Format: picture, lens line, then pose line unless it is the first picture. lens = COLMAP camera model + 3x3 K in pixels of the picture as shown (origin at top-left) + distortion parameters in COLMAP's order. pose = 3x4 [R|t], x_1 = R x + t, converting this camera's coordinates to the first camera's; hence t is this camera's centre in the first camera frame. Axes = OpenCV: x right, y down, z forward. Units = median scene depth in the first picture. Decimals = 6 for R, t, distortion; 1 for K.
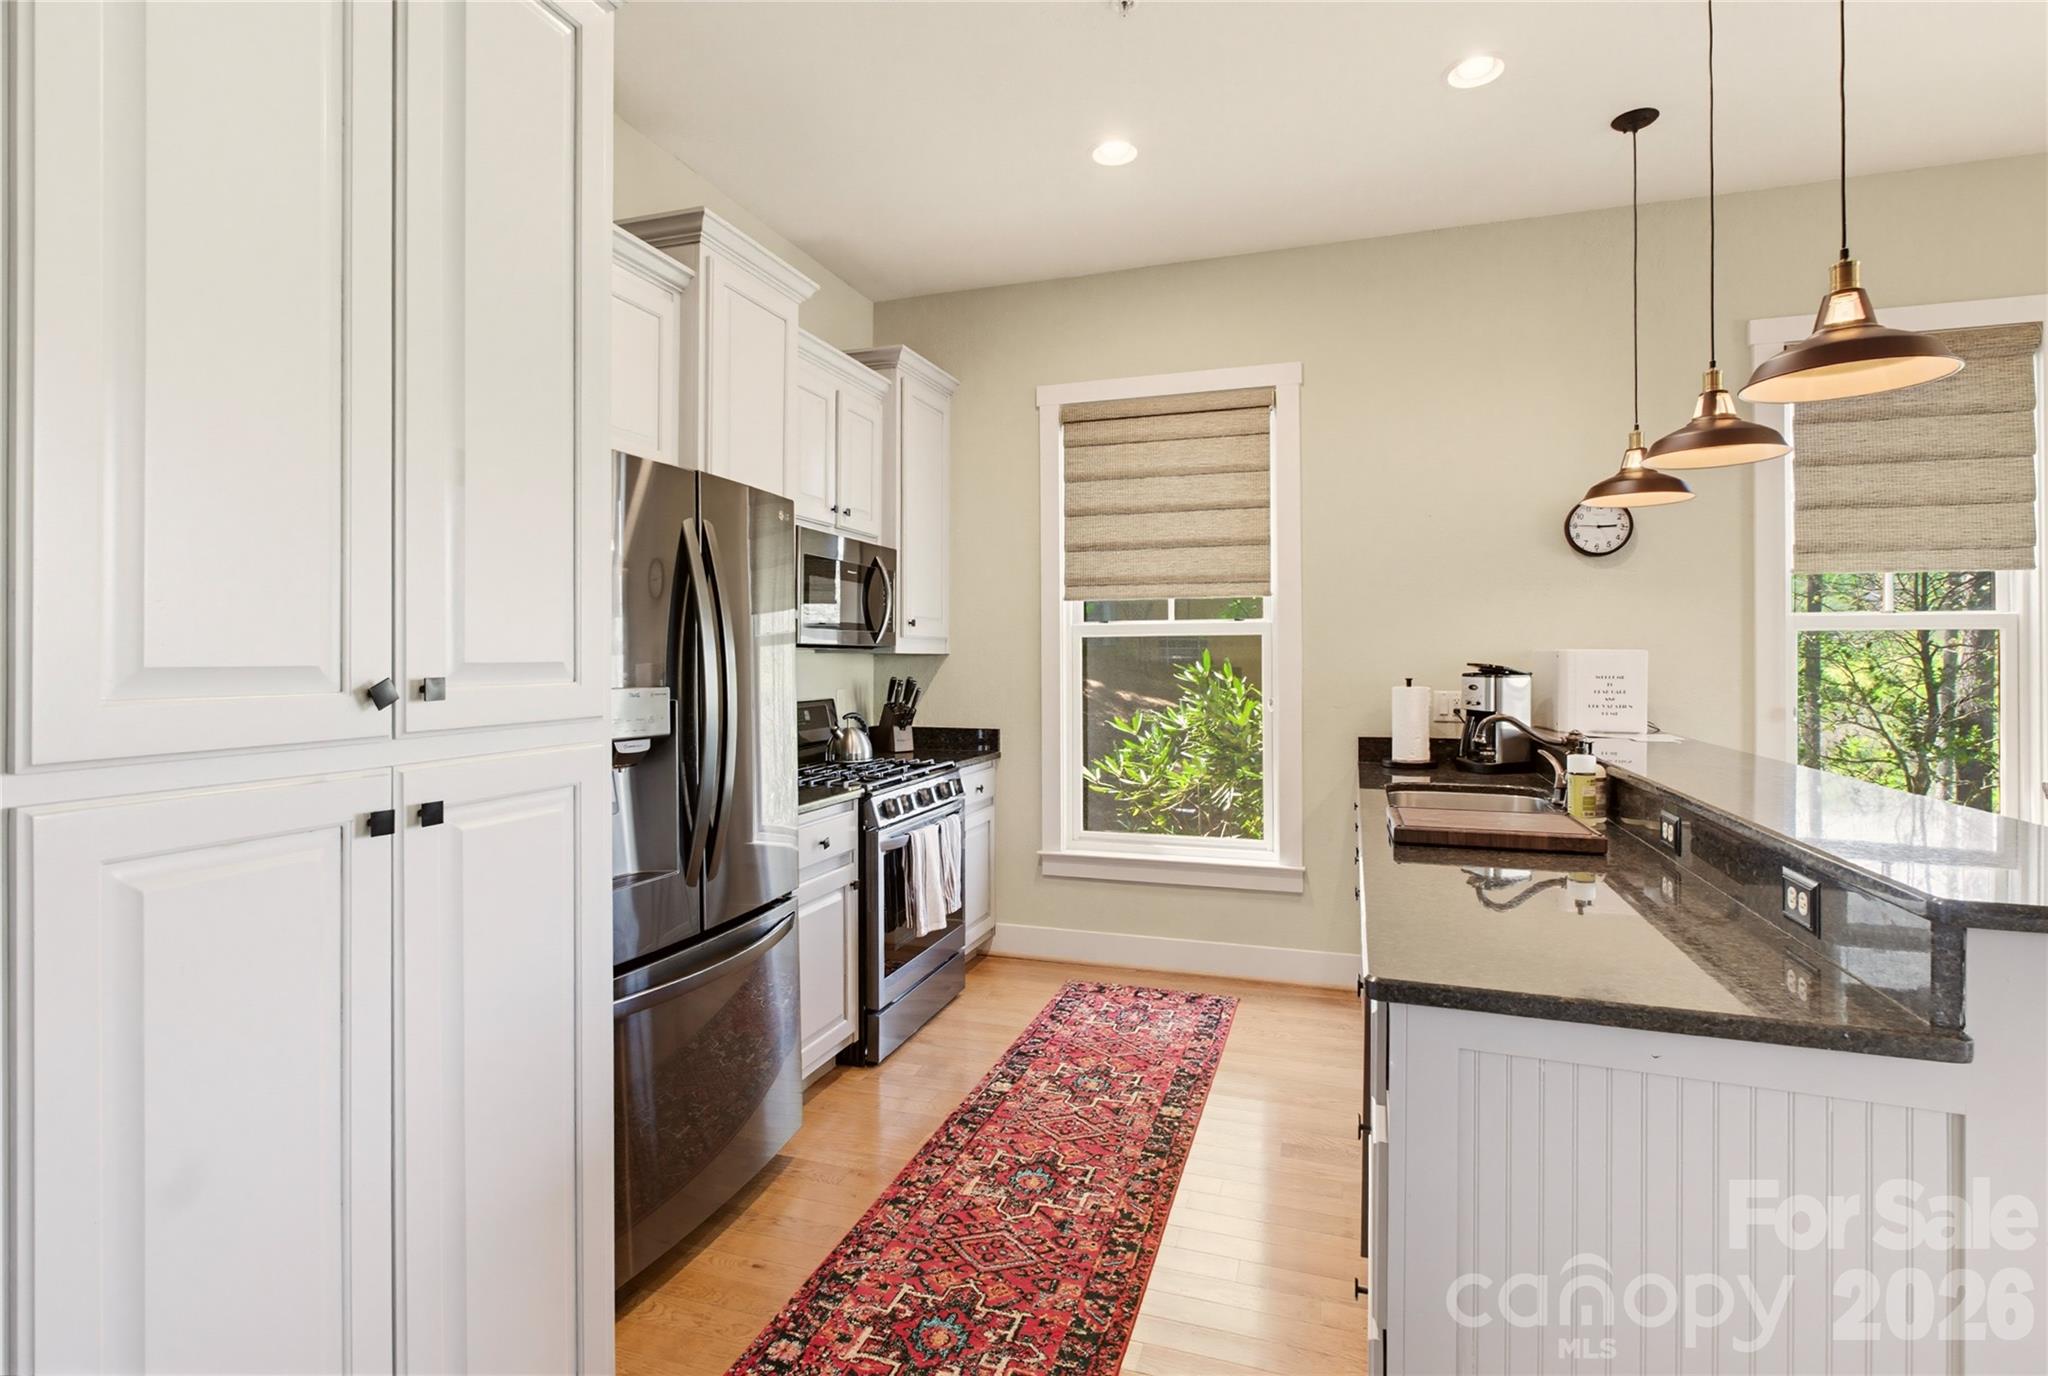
lens RADIAL K [[981.3, 0, 1069.5], [0, 981.3, 654.5], [0, 0, 1]] dist [-0.007581, 0.001120]
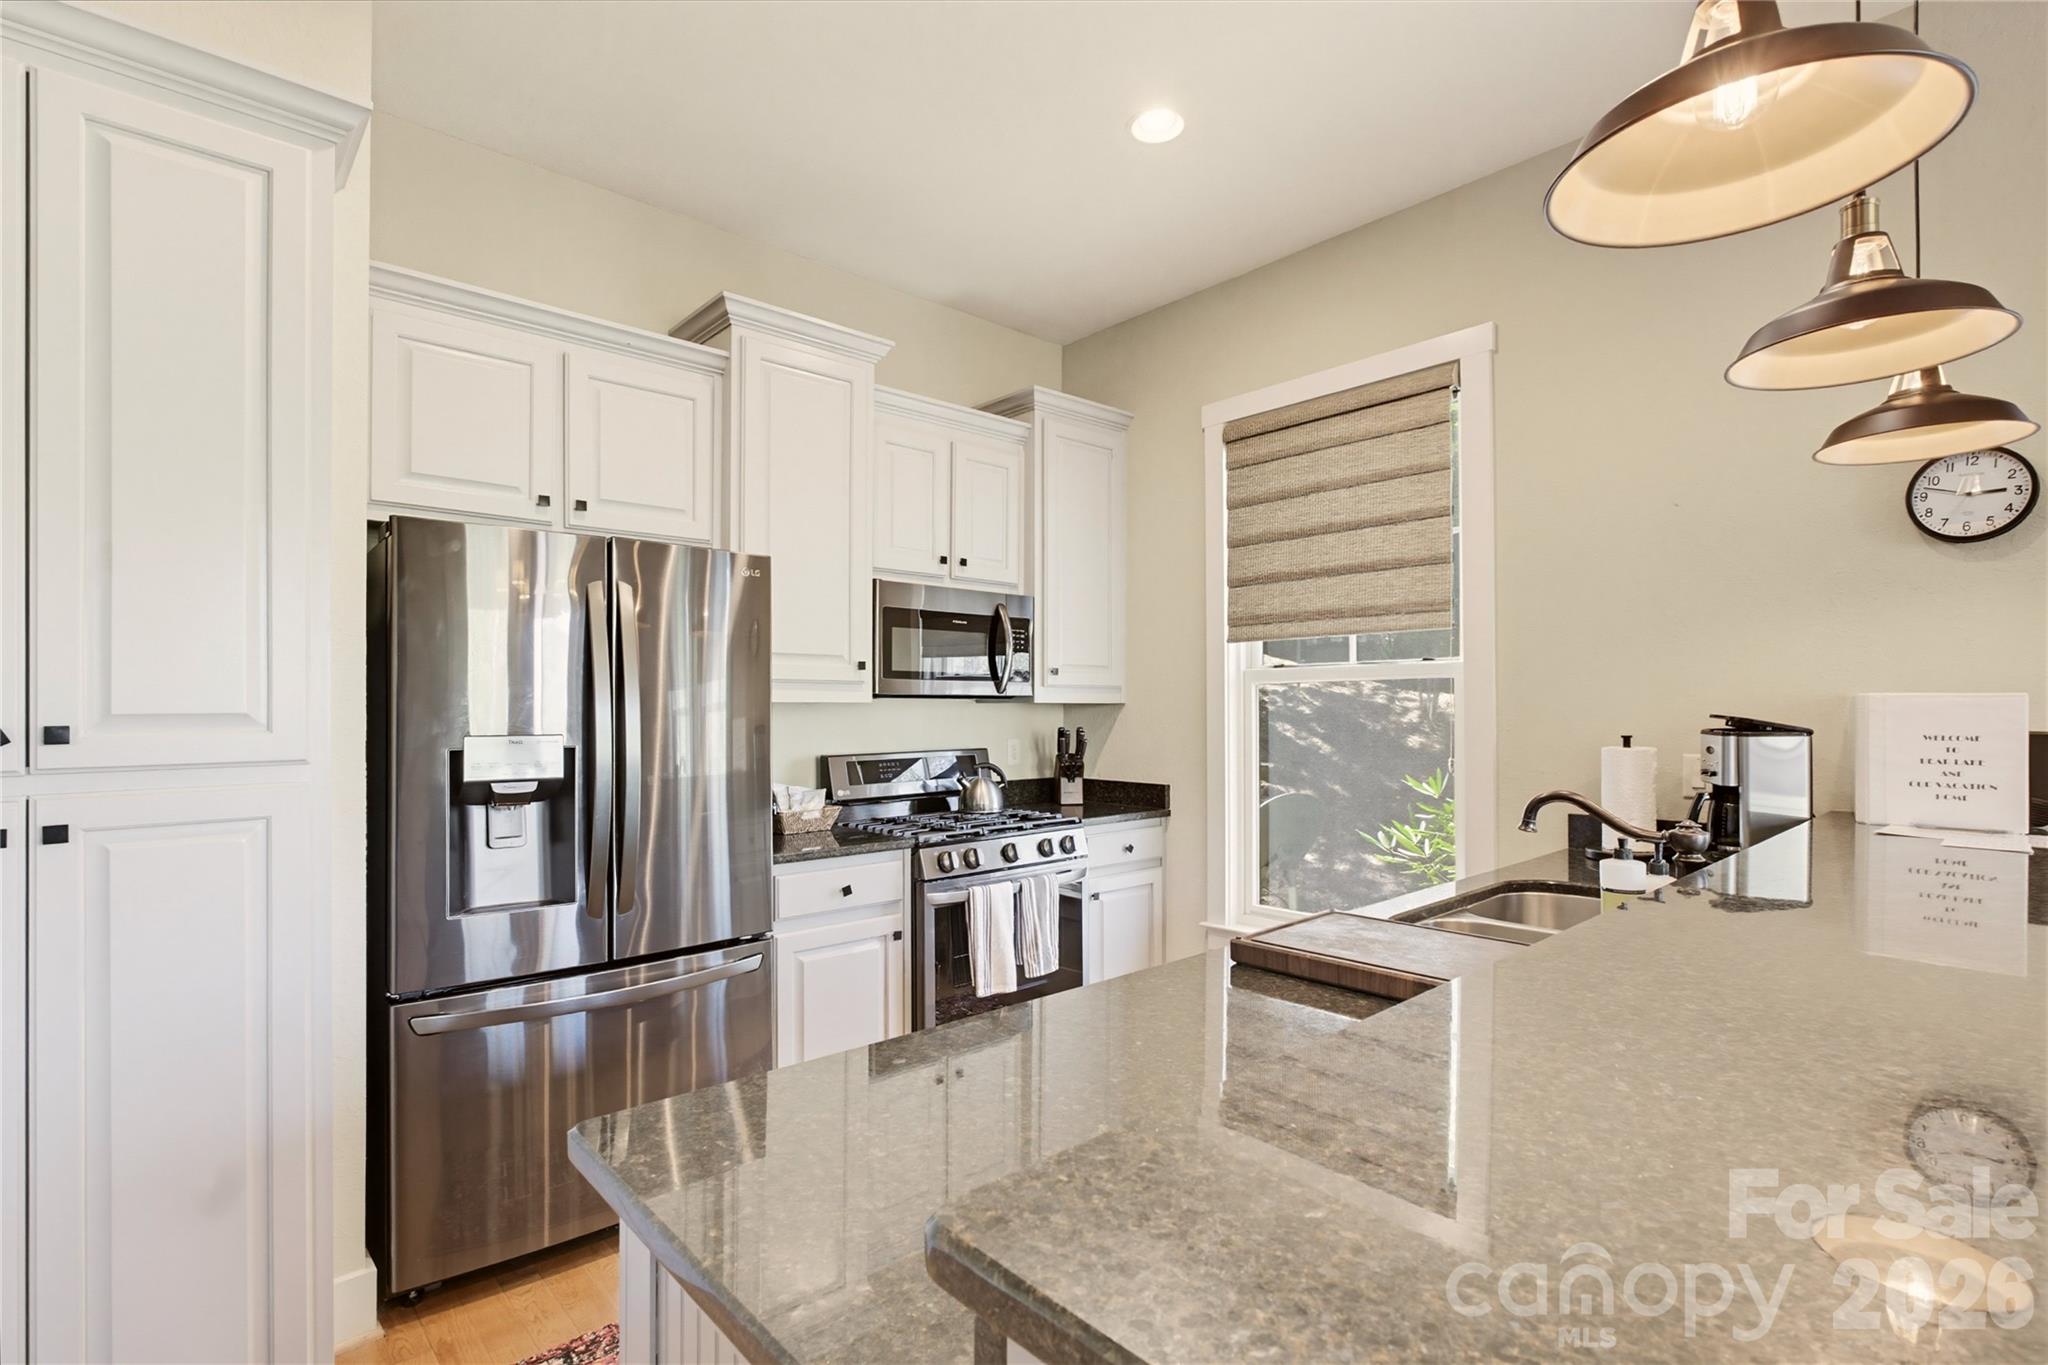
lens RADIAL K [[981.3, 0, 1036.1], [0, 981.3, 695.1], [0, 0, 1]] dist [-0.007581, 0.001120]
pose [[0.864683, -0.007158, -0.502266, 0.307604], [0.003119, 0.999956, -0.008880, -0.000245], [0.502308, 0.006112, 0.864667, 0.157733]]
